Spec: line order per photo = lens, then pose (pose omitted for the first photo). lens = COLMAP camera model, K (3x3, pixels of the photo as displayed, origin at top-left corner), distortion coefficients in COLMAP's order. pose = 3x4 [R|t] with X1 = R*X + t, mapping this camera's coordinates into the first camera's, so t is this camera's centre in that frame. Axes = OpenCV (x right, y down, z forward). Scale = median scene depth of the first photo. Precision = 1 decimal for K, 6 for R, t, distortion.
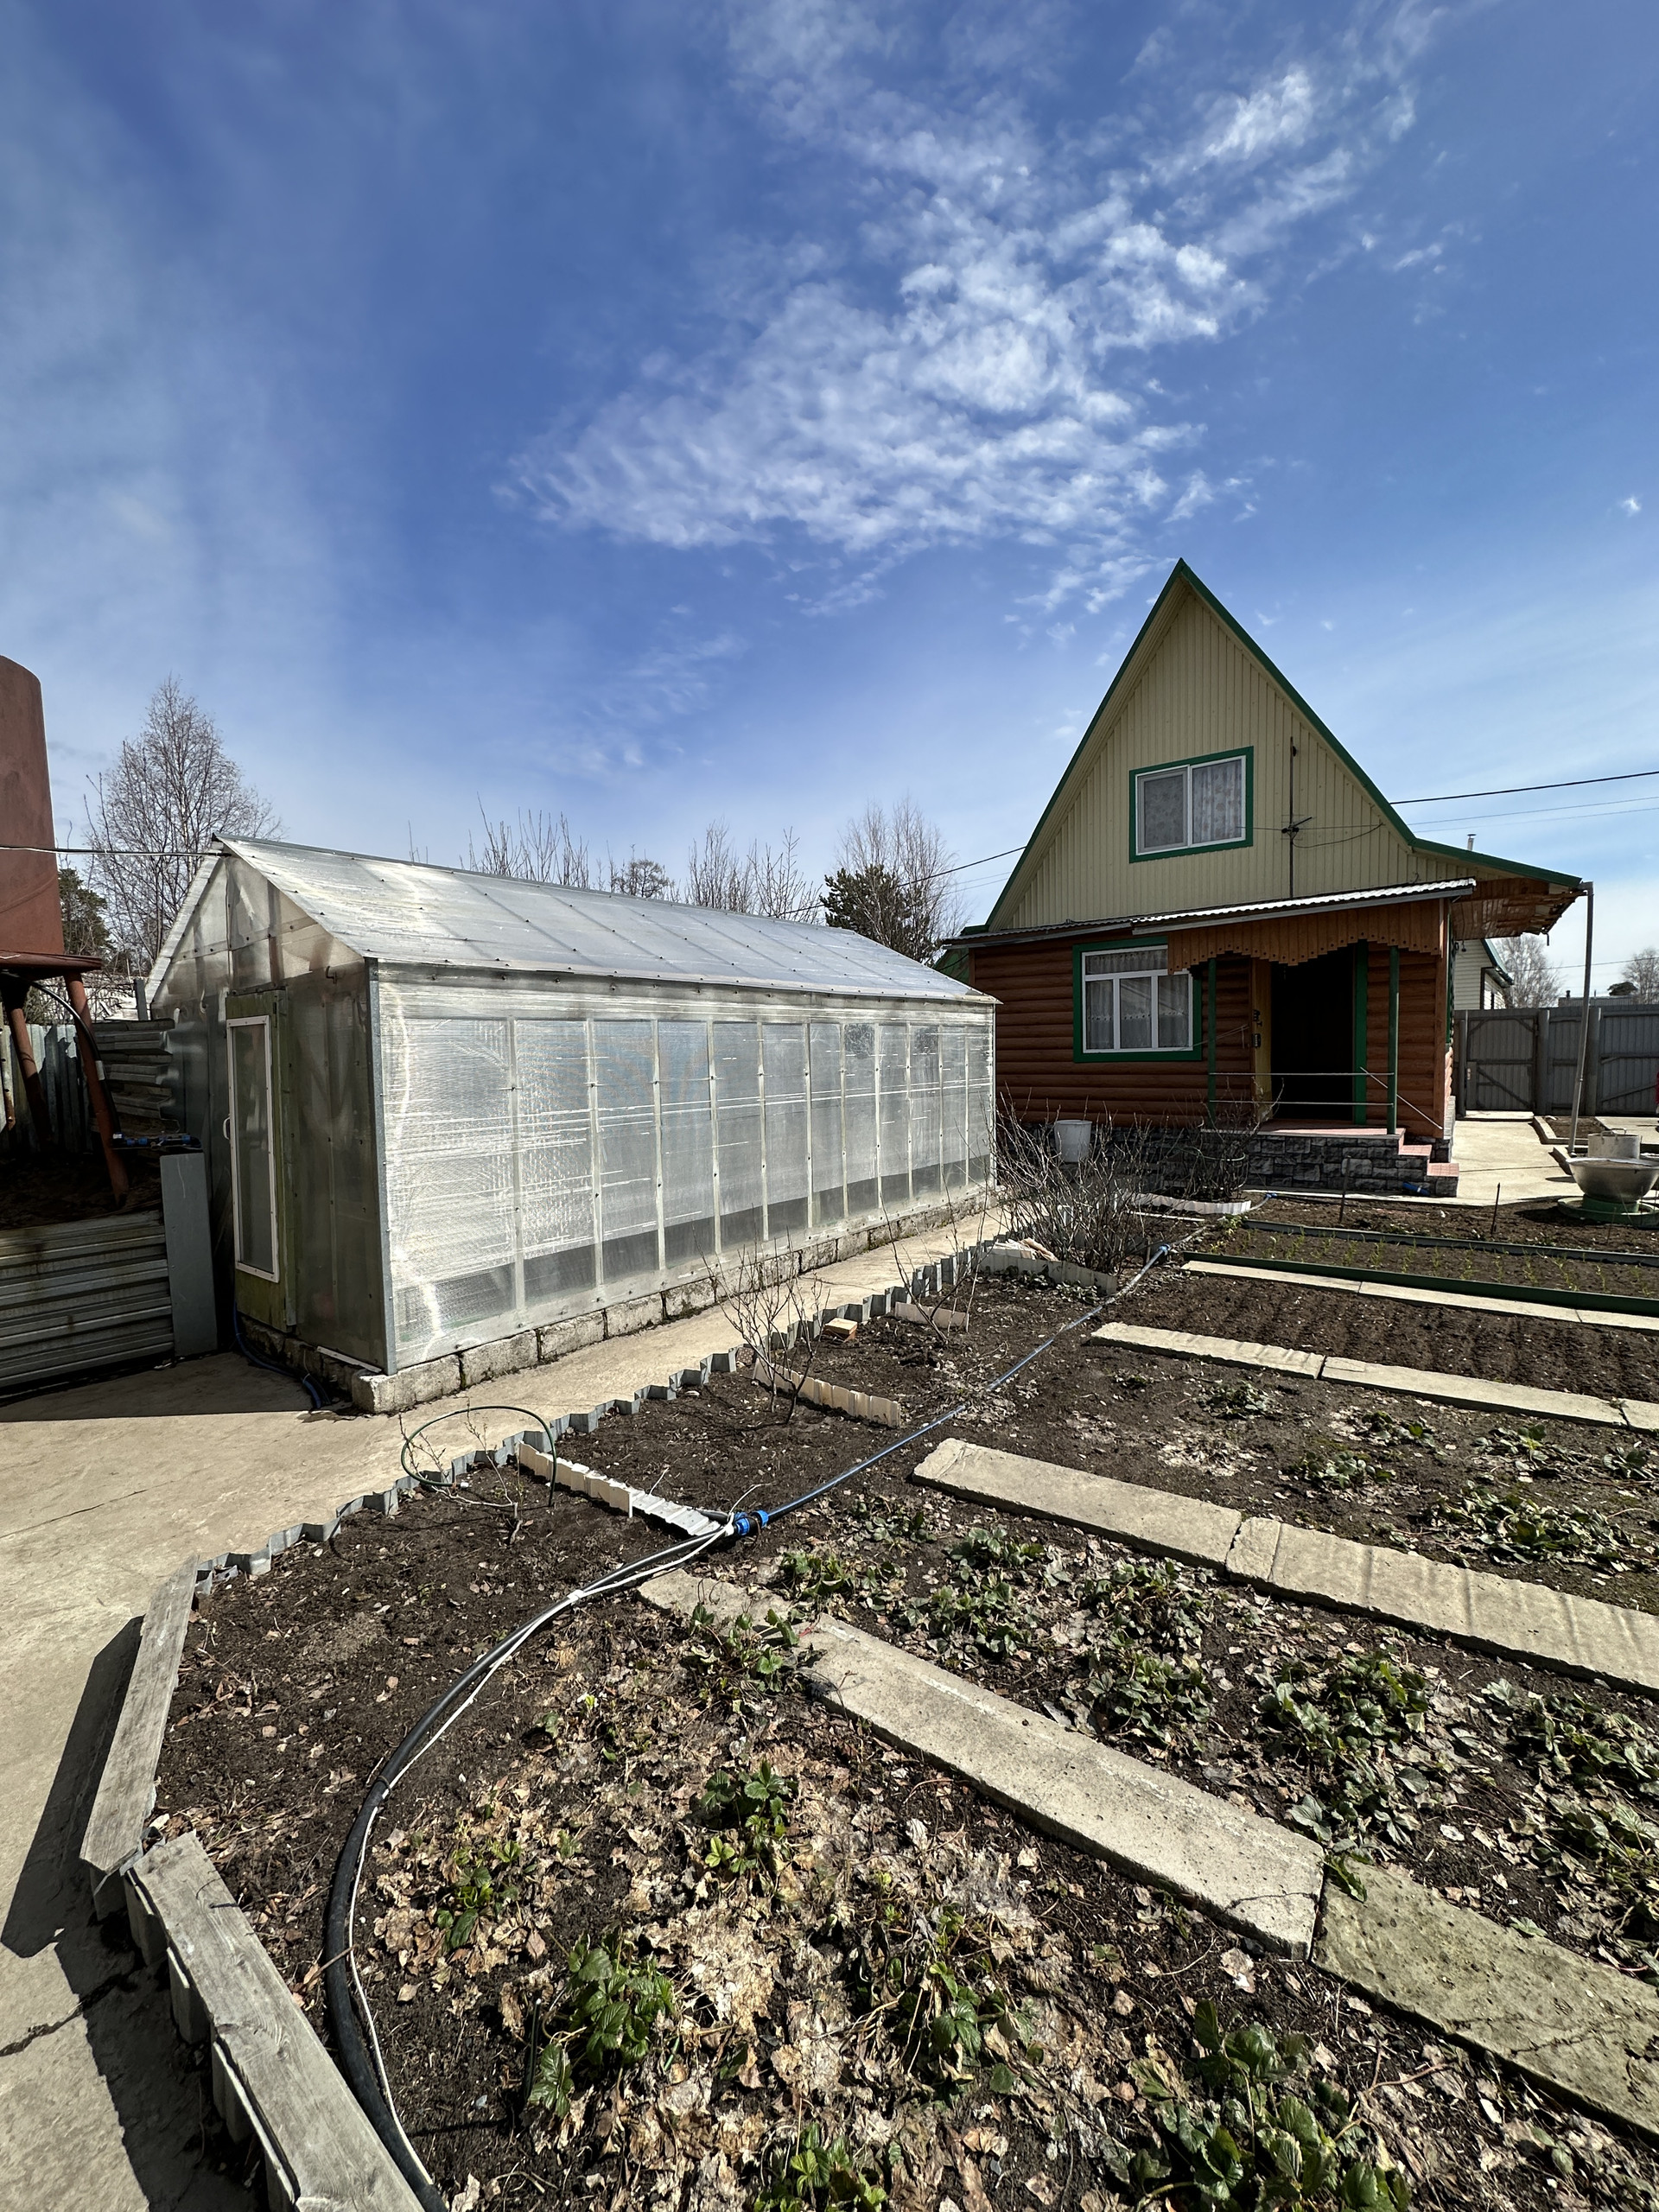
lens RADIAL K [[881.1, 0, 828.6], [0, 881.1, 1103.2], [0, 0, 1]] dist [-0.003001, 0.000863]
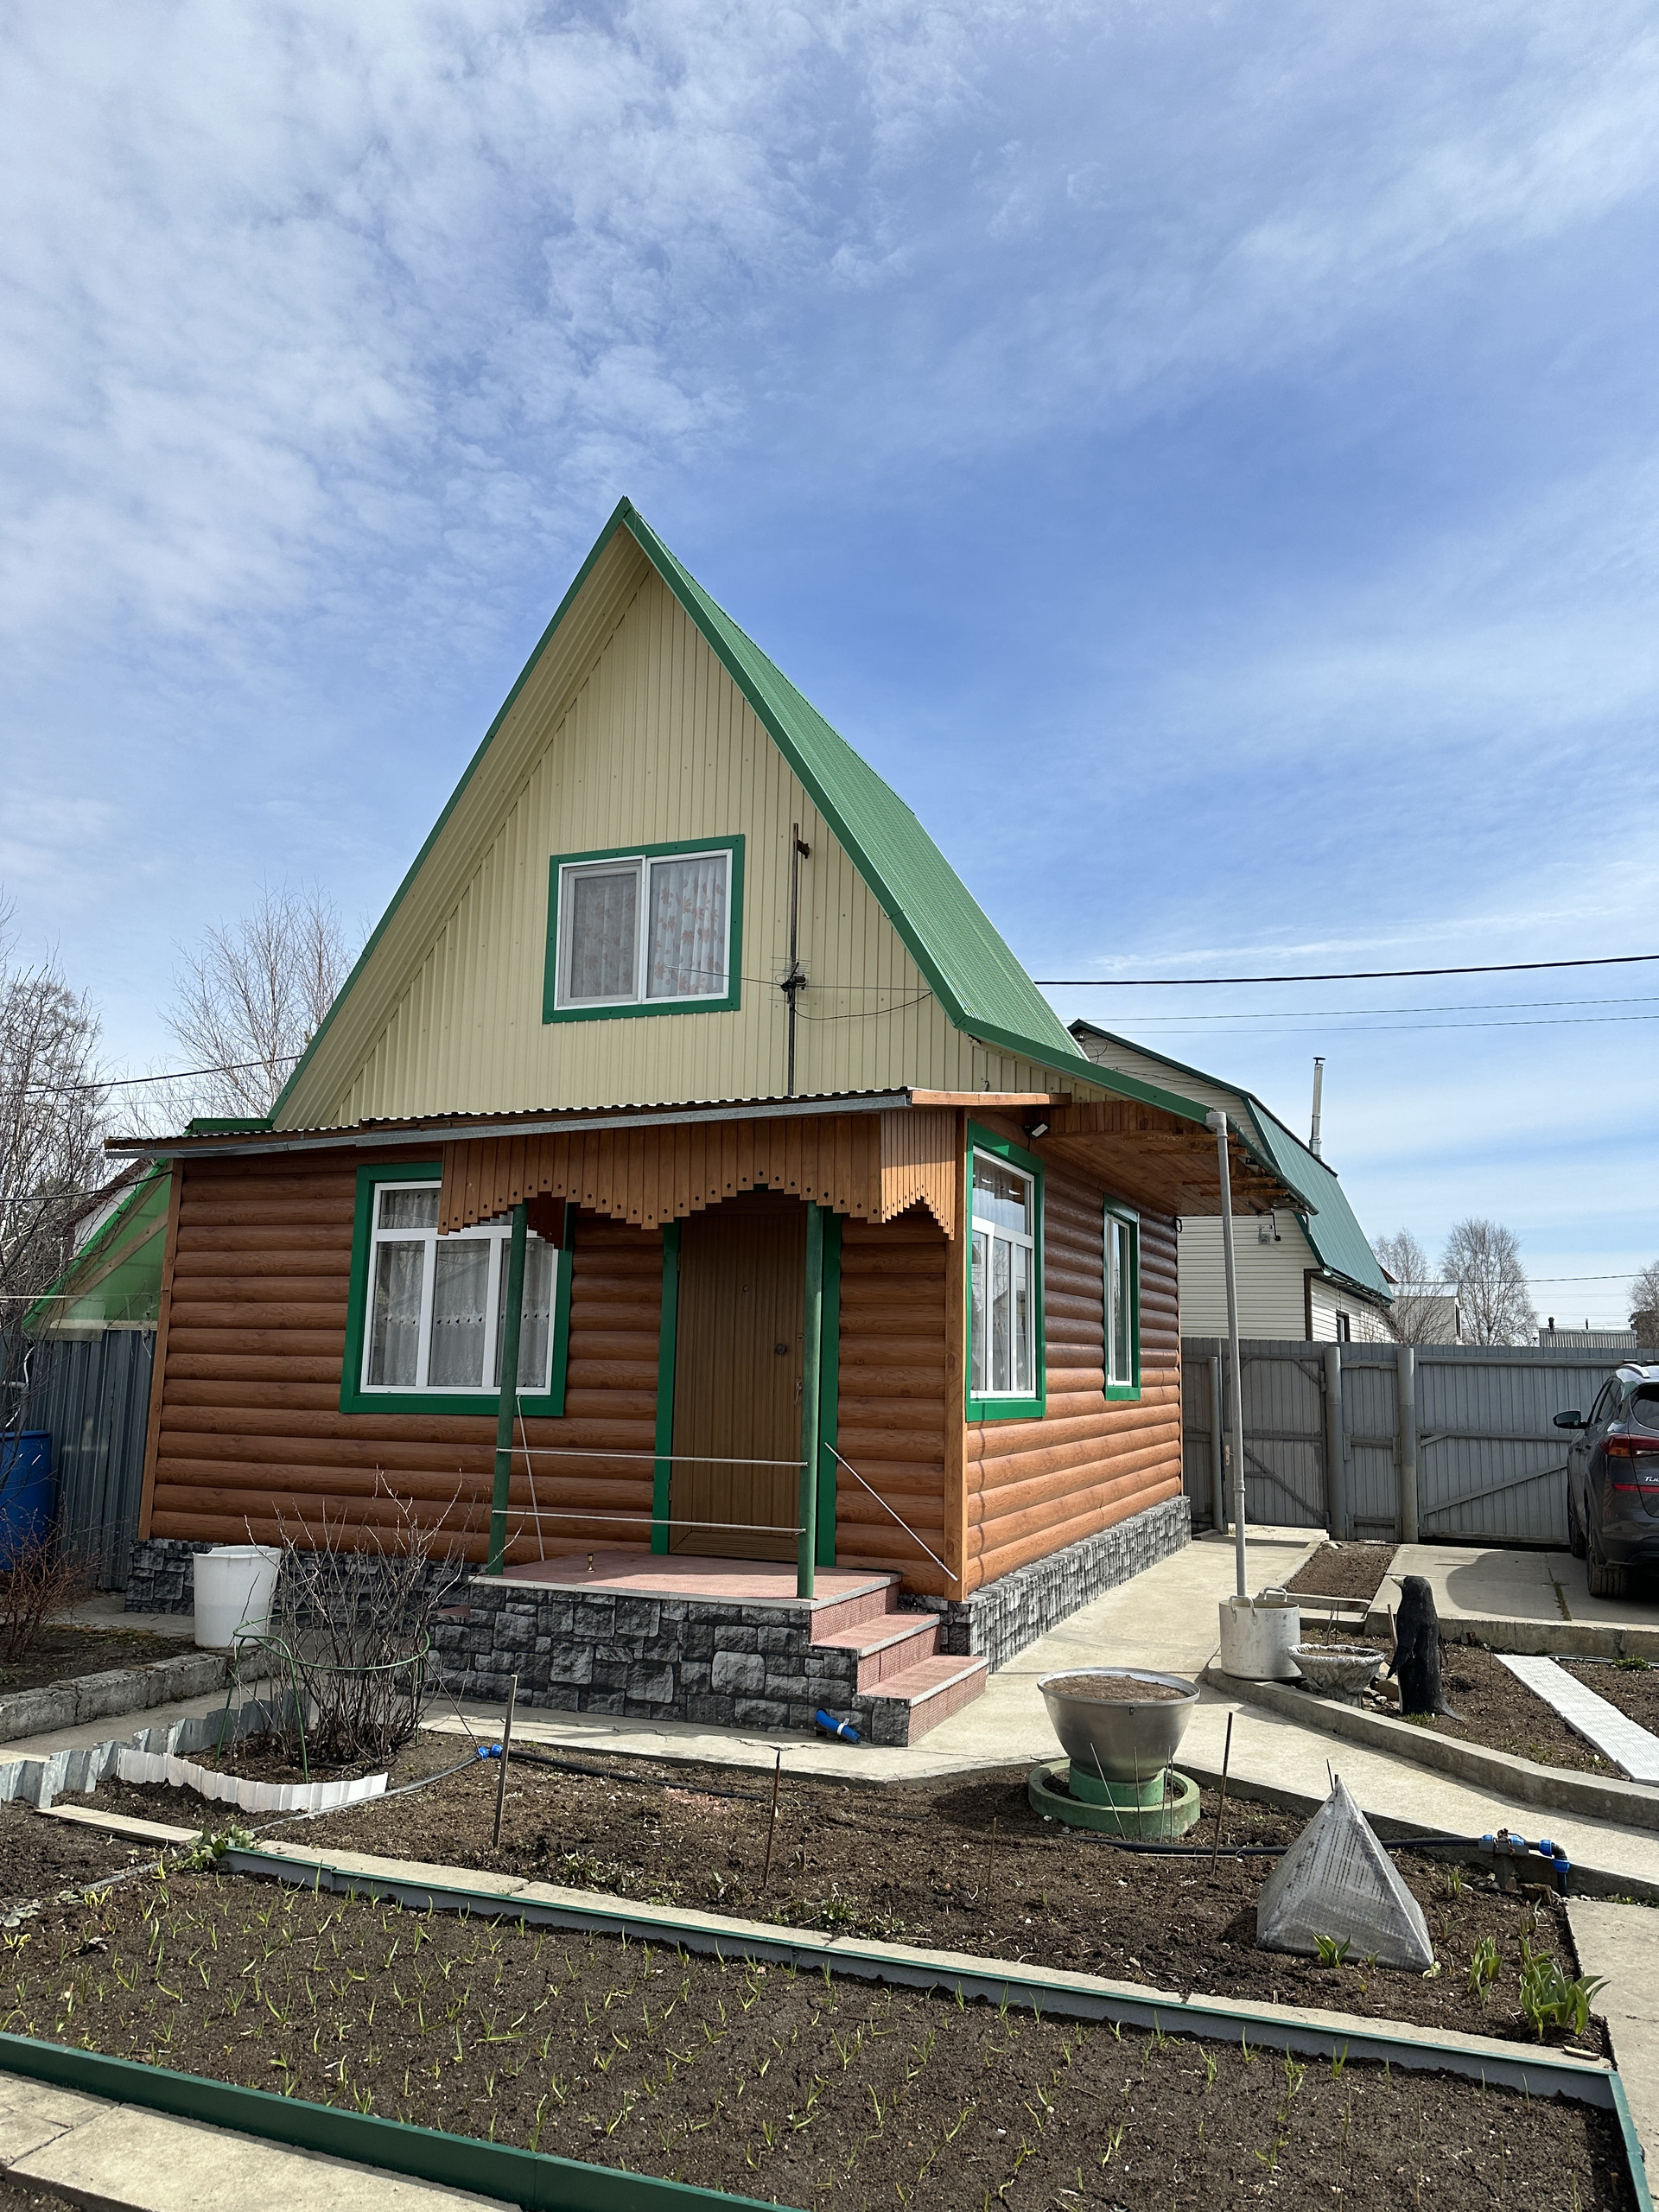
lens RADIAL K [[1527.1, 0, 837.8], [0, 1527.1, 1109.1], [0, 0, 1]] dist [0.151395, -0.267566]
pose [[0.966951, 0.083786, 0.240802, 0.890529], [-0.027699, 0.973392, -0.227464, -0.063855], [-0.253453, 0.213277, 0.943544, 0.327615]]
